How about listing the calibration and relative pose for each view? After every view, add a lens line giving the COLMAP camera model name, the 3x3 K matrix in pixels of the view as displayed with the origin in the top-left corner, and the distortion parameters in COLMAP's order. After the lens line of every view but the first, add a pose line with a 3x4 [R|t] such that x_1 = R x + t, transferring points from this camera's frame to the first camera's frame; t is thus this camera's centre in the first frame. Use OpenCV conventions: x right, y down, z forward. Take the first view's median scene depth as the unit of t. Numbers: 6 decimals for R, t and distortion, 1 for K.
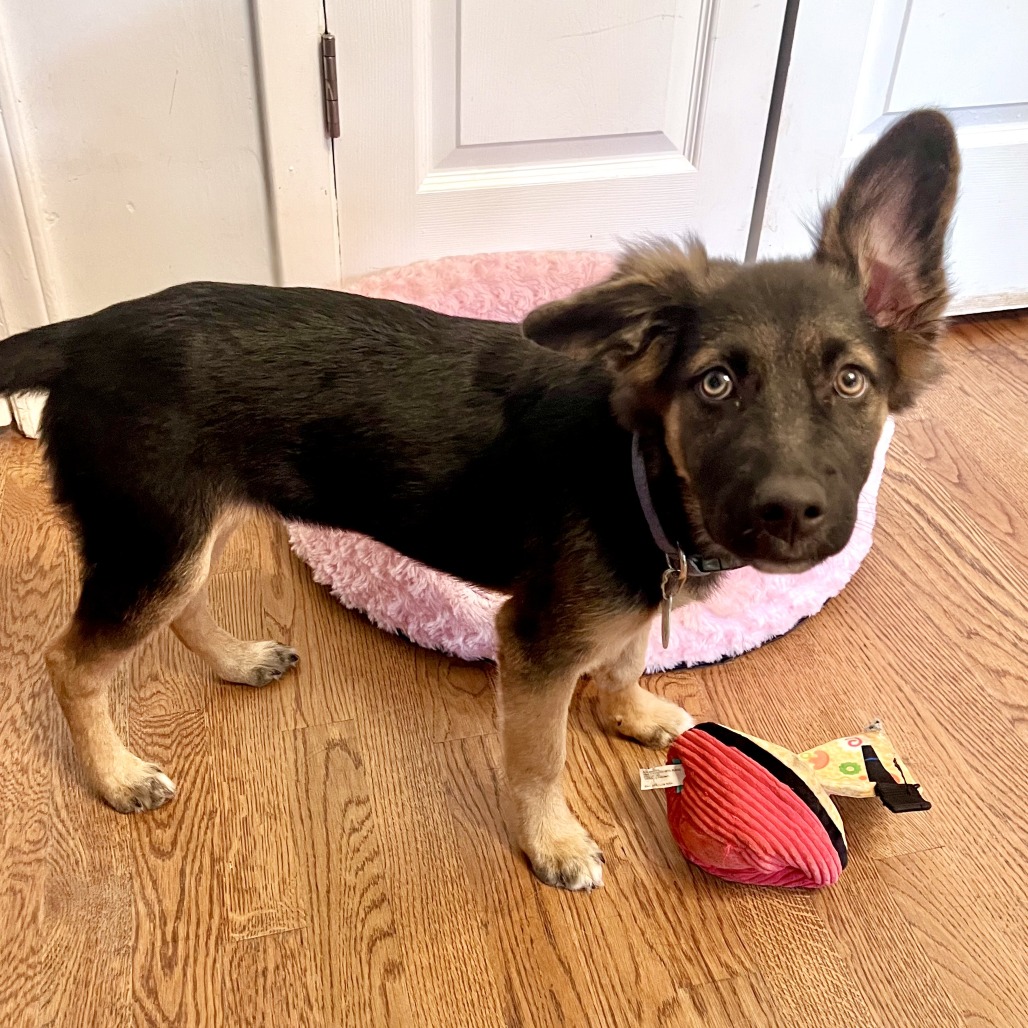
lens RADIAL K [[1120.5, 0, 514.0], [0, 1120.5, 514.0], [0, 0, 1]] dist [-0.001959, -0.004074]
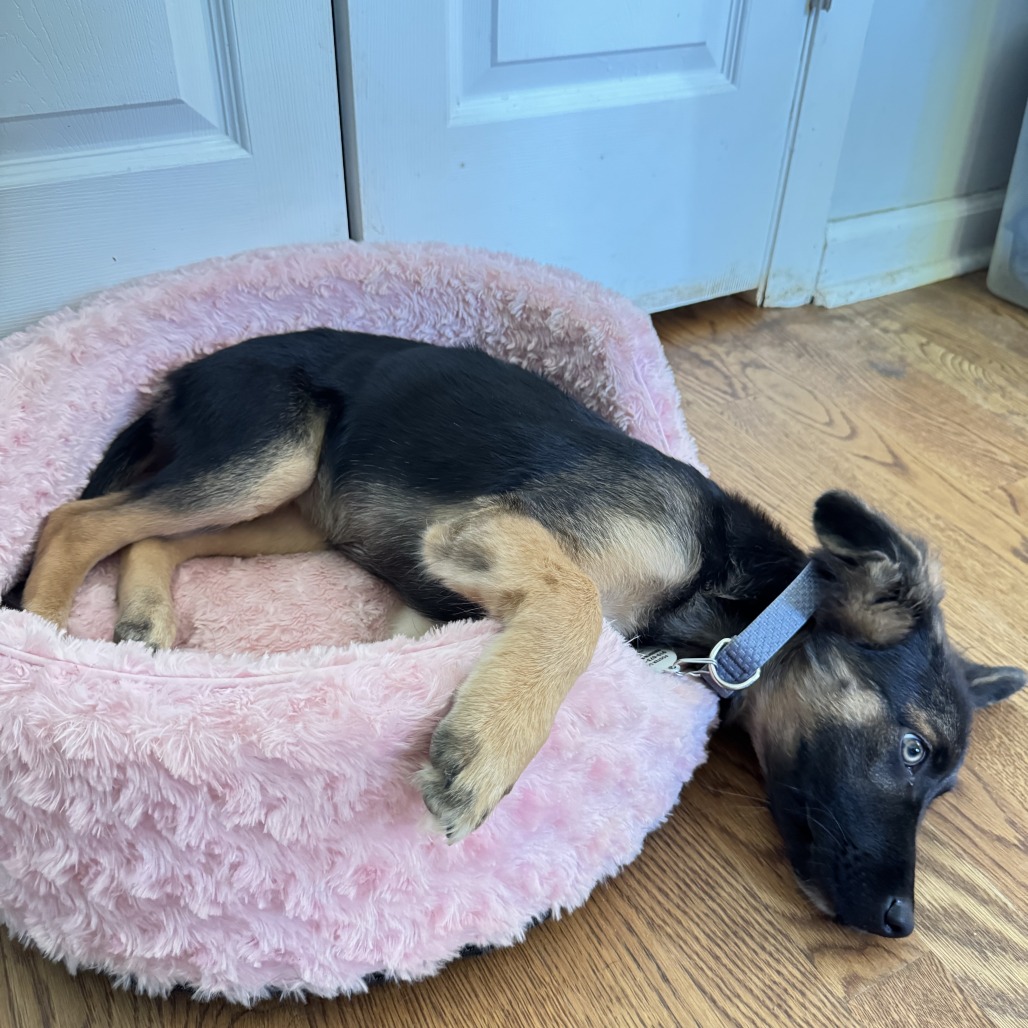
lens RADIAL K [[981.6, 0, 514.0], [0, 981.6, 514.0], [0, 0, 1]] dist [0.004820, -0.008437]
pose [[0.961604, -0.155911, 0.225853, 0.153344], [0.159949, 0.987125, 0.000426, -0.057225], [-0.223011, 0.035715, 0.974161, 0.375483]]
